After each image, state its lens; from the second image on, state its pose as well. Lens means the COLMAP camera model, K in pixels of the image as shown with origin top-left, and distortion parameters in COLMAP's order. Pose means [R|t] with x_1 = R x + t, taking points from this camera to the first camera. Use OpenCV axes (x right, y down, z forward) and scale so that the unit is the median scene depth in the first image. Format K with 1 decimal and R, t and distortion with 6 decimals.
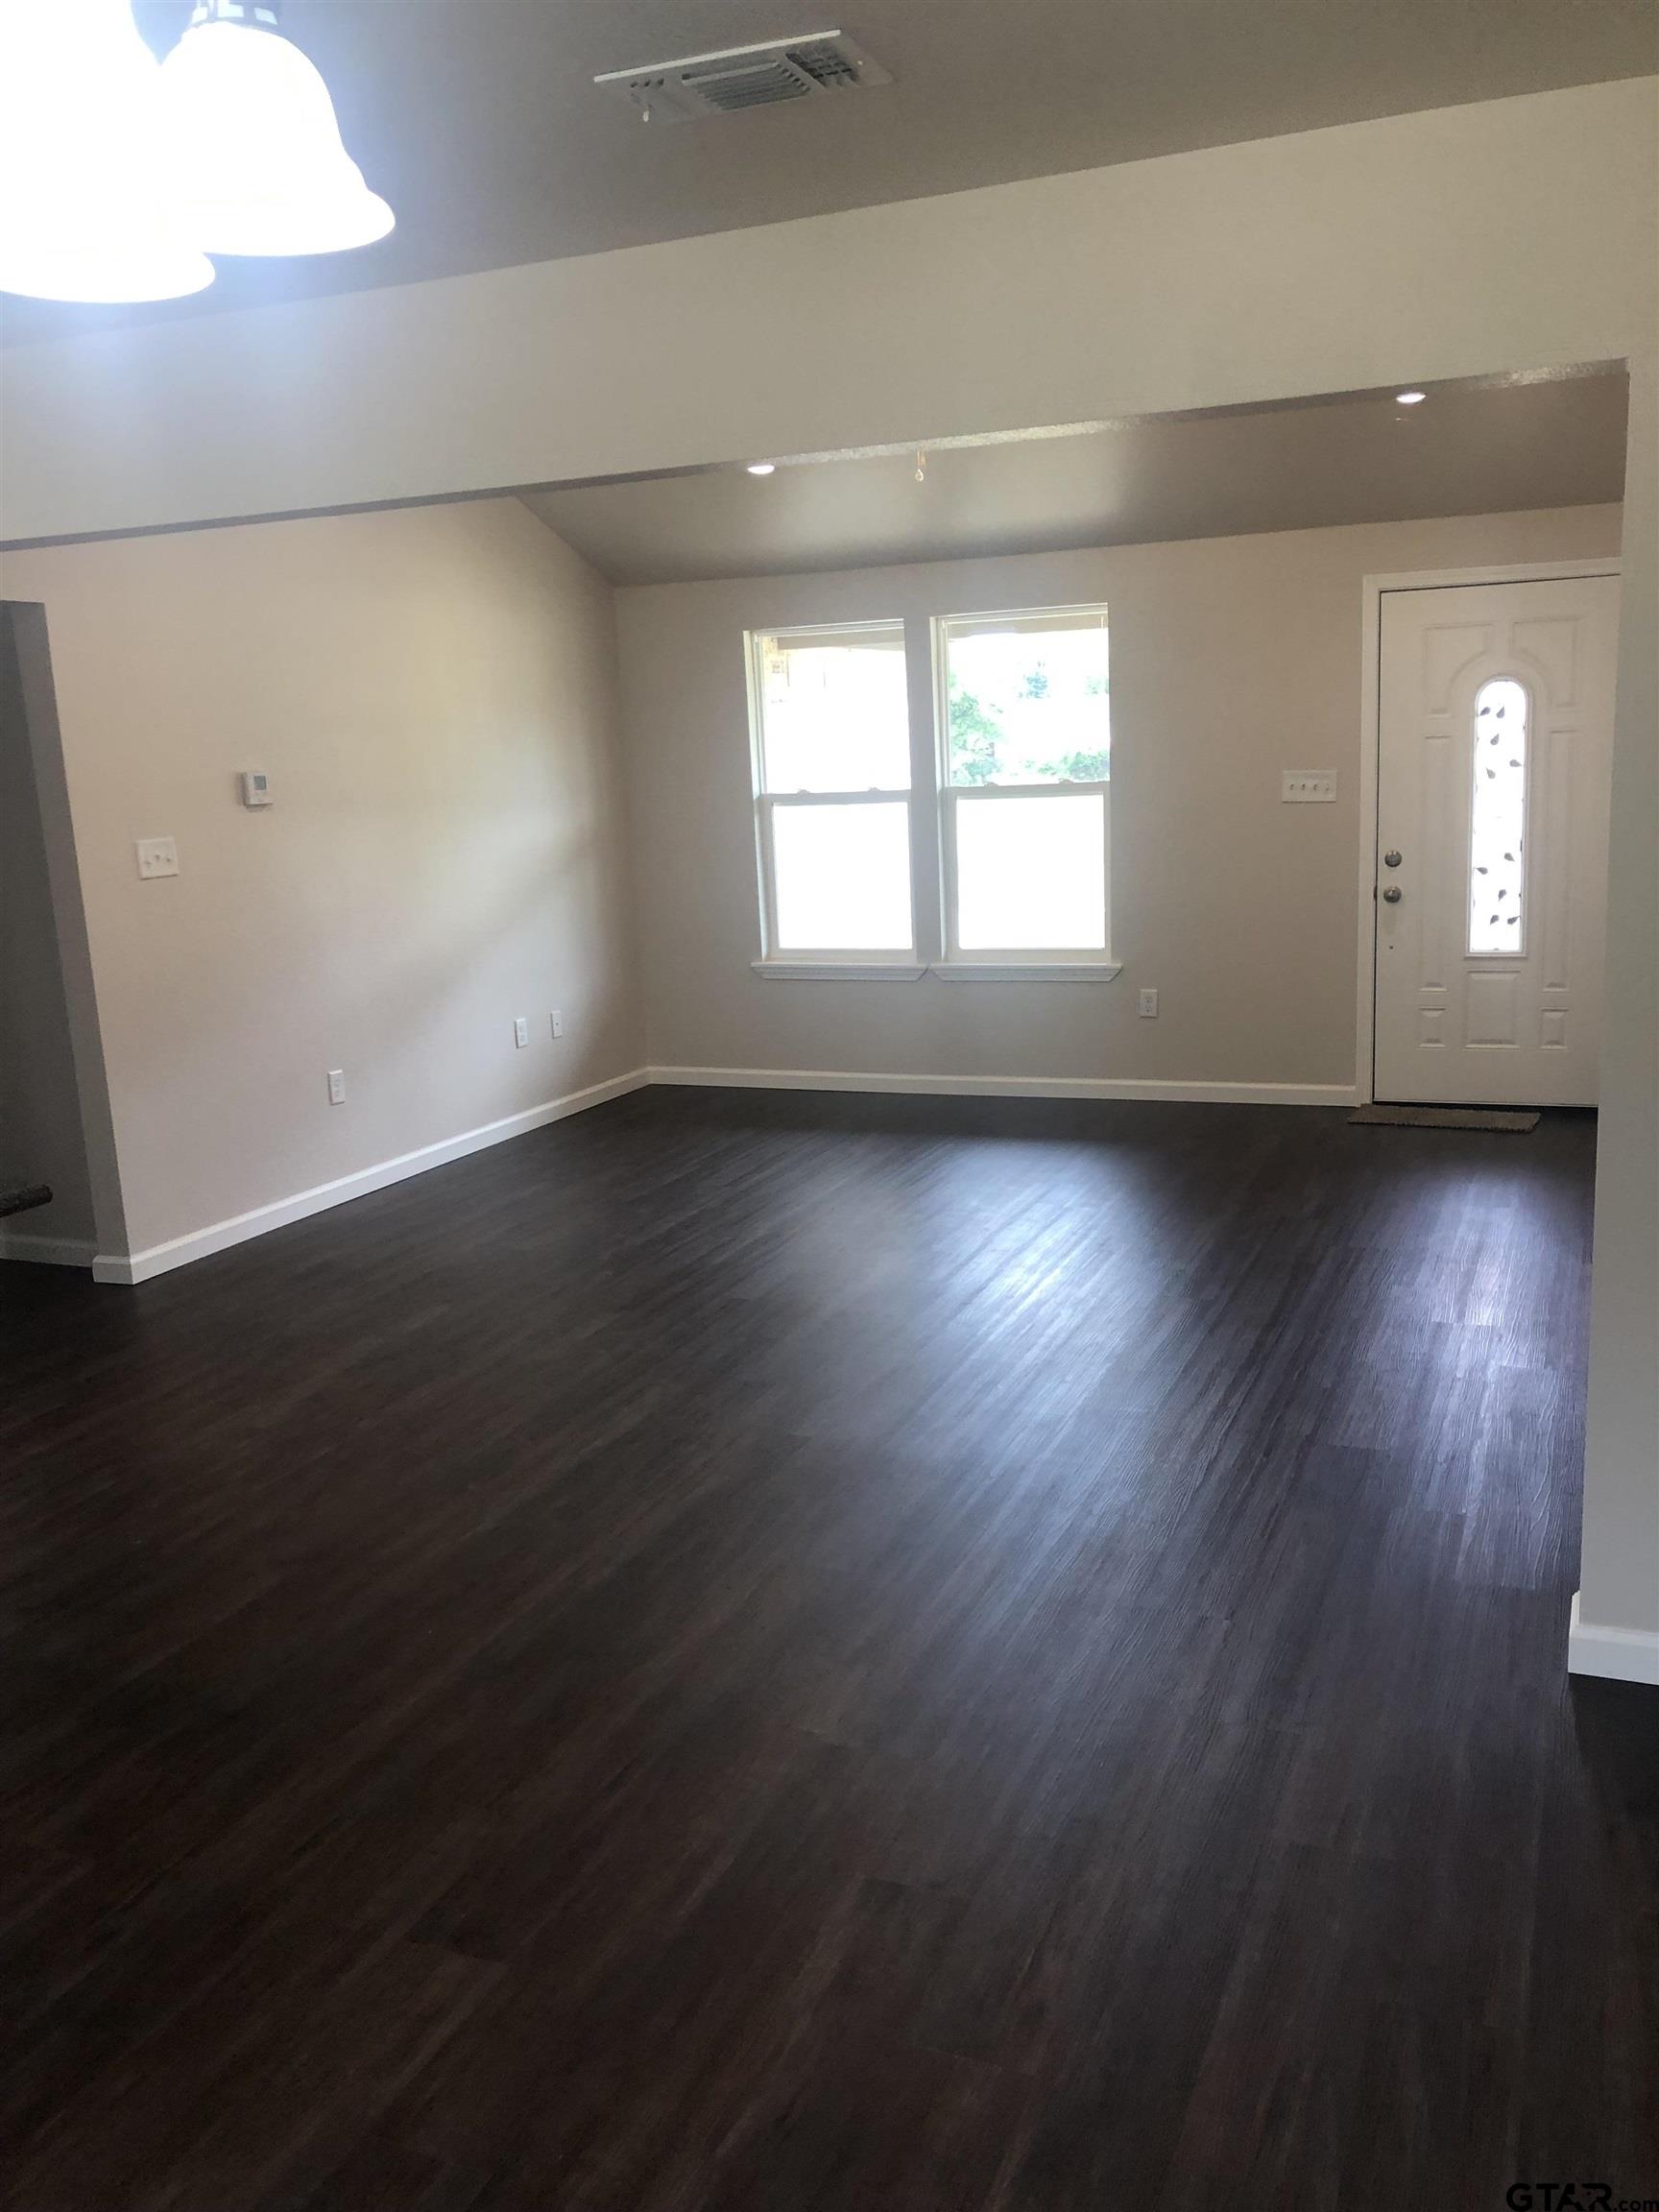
lens RADIAL K [[1835.8, 0, 826.8], [0, 1835.8, 1107.0], [0, 0, 1]] dist [0.014342, -0.020421]
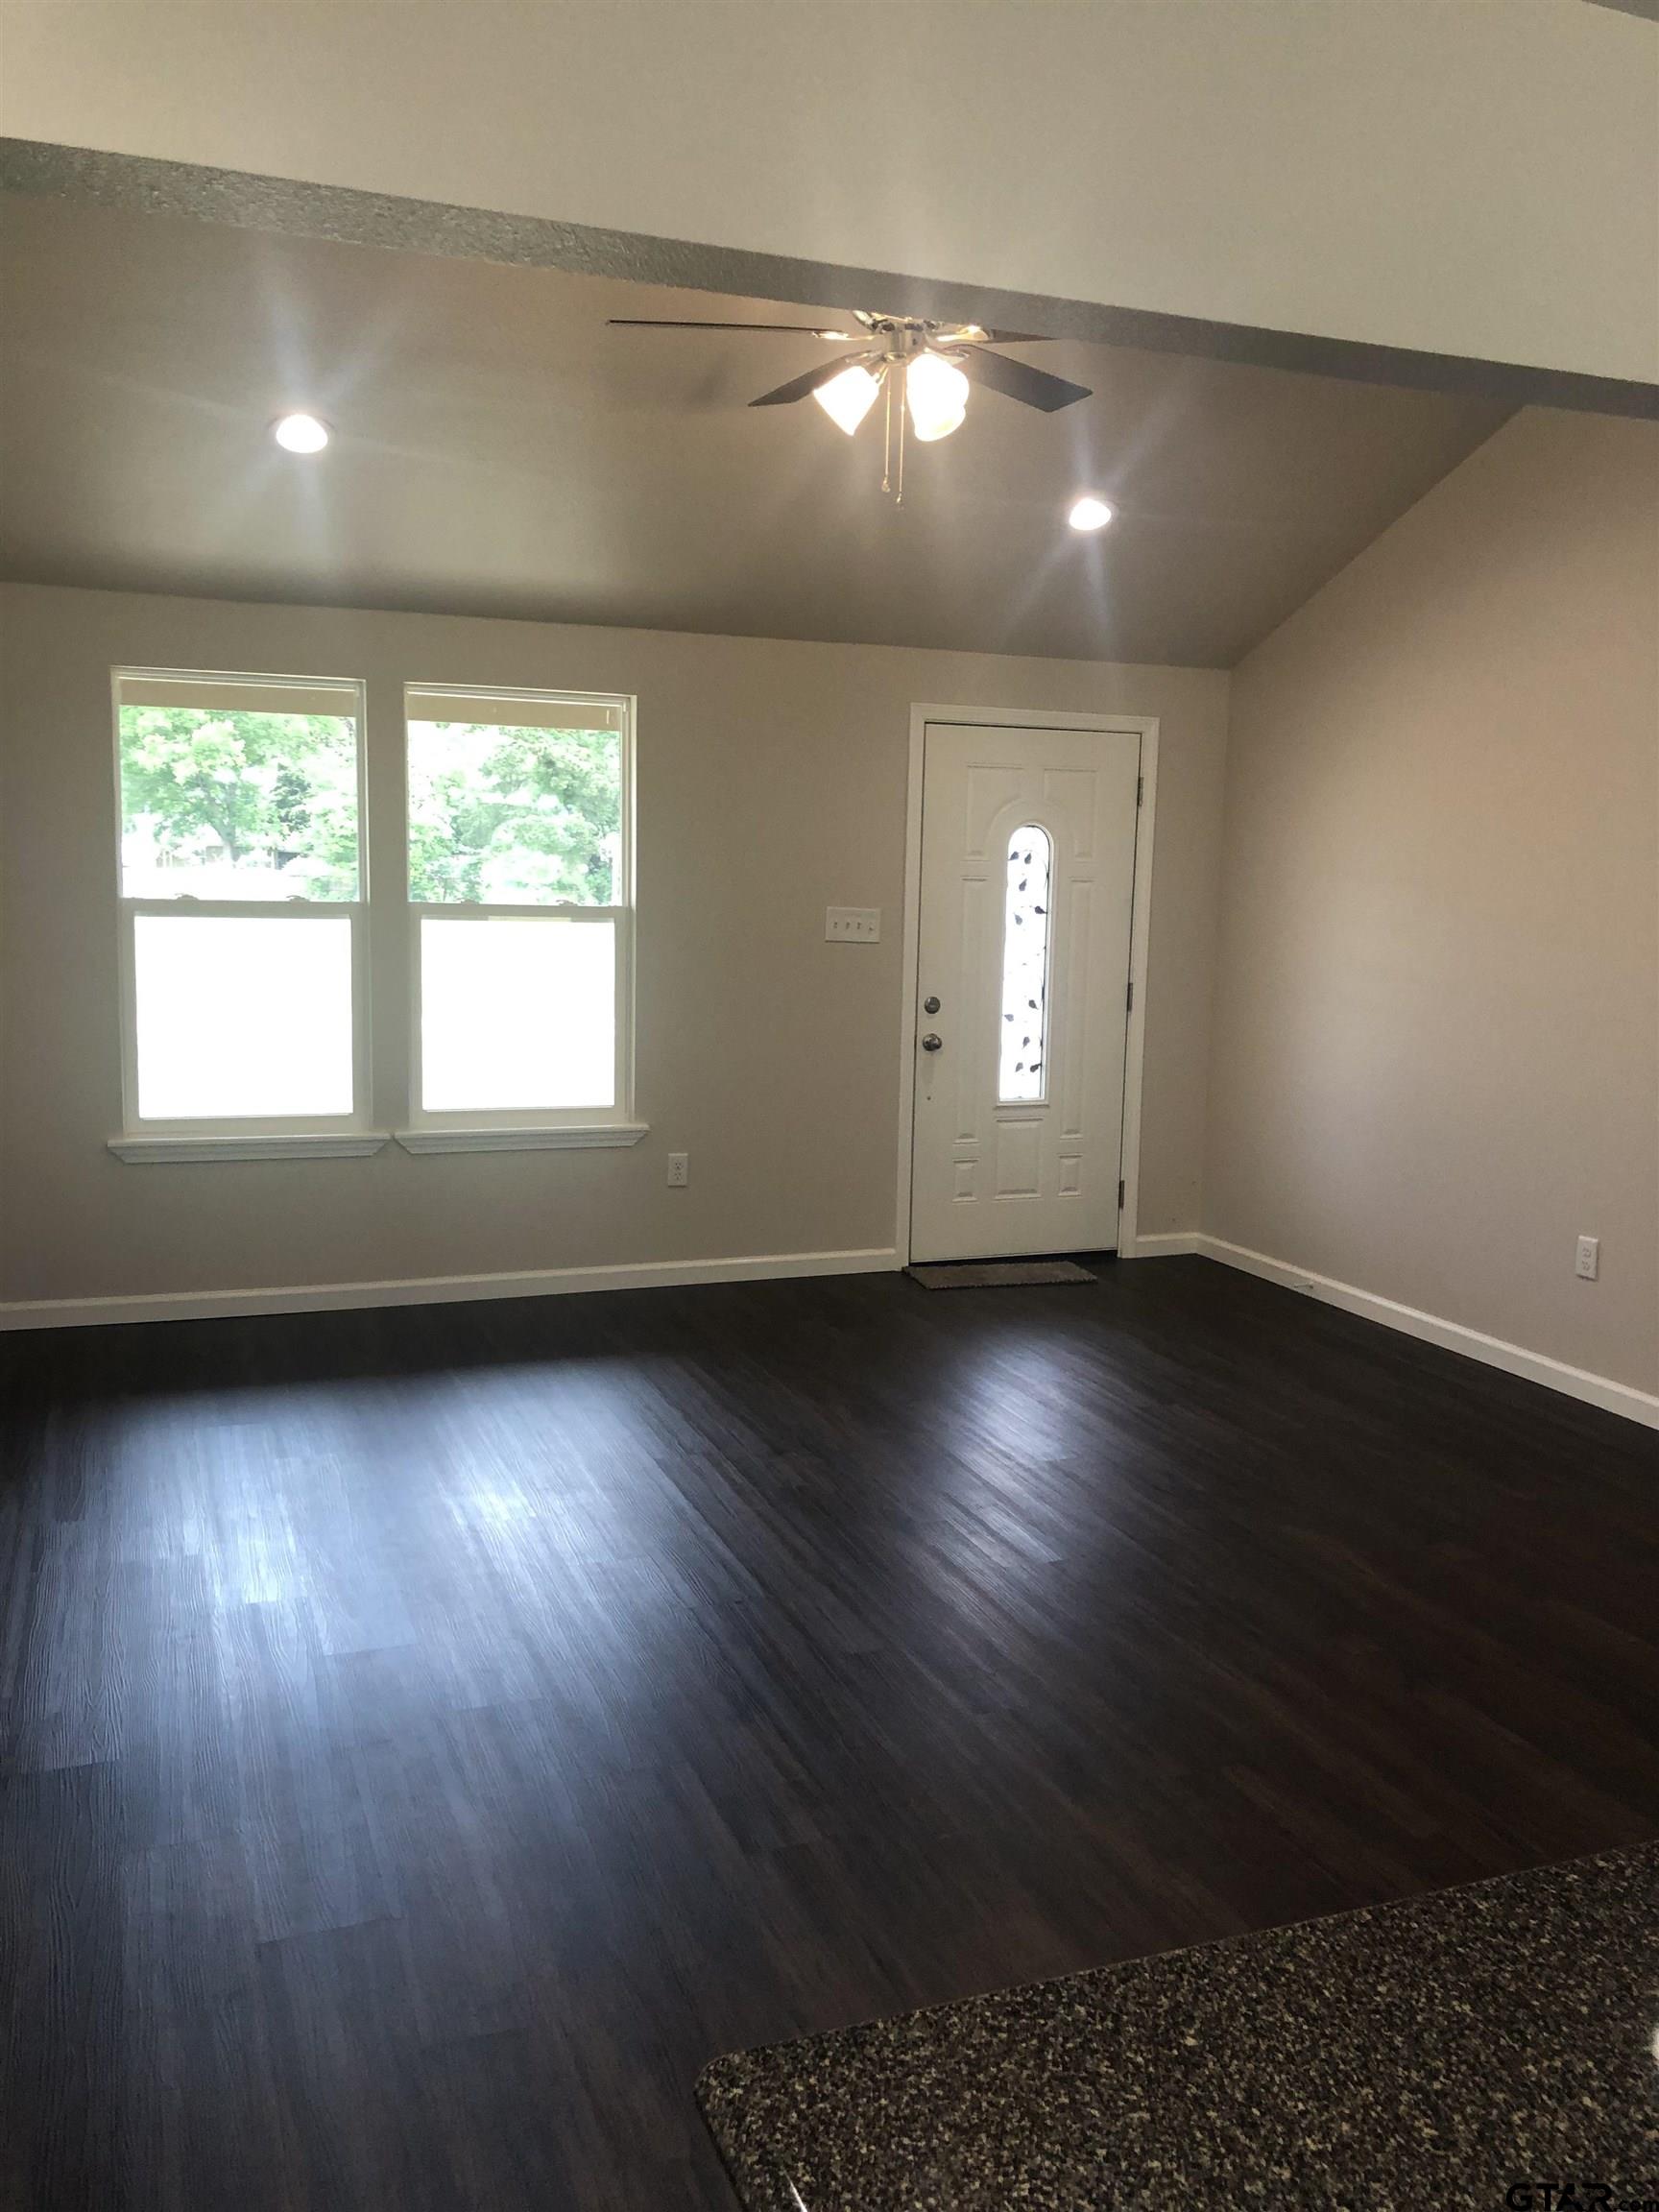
lens RADIAL K [[1835.8, 0, 834.0], [0, 1835.8, 1108.9], [0, 0, 1]] dist [0.014342, -0.020421]
pose [[0.707151, -0.028756, 0.706477, -0.387222], [0.078592, 0.996178, -0.038120, -0.049319], [-0.702681, 0.082480, 0.706708, 0.371489]]
